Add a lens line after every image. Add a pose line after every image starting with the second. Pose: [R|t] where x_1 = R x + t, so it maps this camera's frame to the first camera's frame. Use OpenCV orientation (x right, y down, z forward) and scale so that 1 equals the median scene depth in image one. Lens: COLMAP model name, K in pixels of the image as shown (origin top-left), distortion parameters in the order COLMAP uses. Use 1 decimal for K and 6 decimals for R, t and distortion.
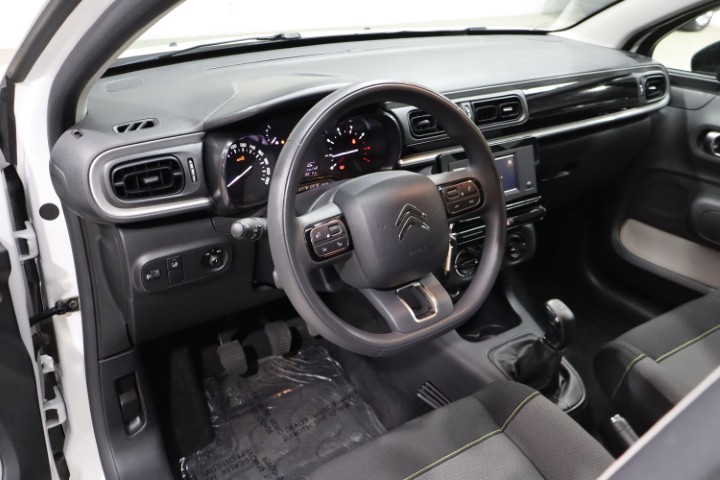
lens RADIAL K [[654.8, 0, 360.2], [0, 654.8, 246.0], [0, 0, 1]] dist [-0.037087, 0.000000]
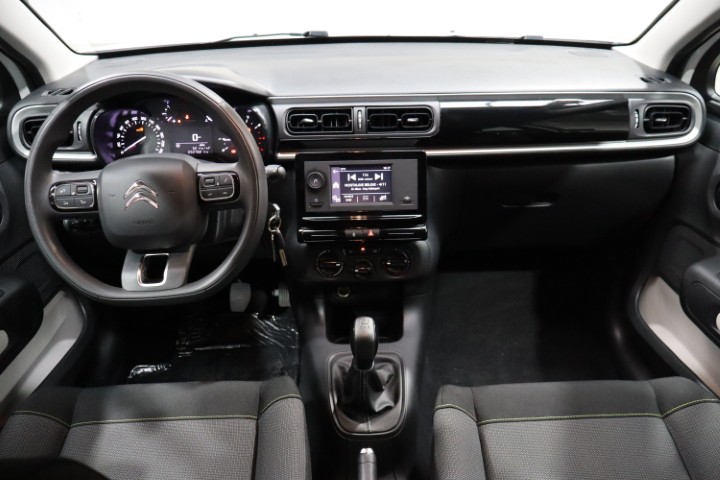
lens RADIAL K [[633.0, 0, 361.4], [0, 633.0, 236.4], [0, 0, 1]] dist [0.012066, 0.003312]
pose [[0.847849, 0.210040, -0.486863, 0.713723], [-0.211745, 0.975925, 0.052286, -0.081009], [0.486124, 0.058760, 0.871912, 0.168754]]
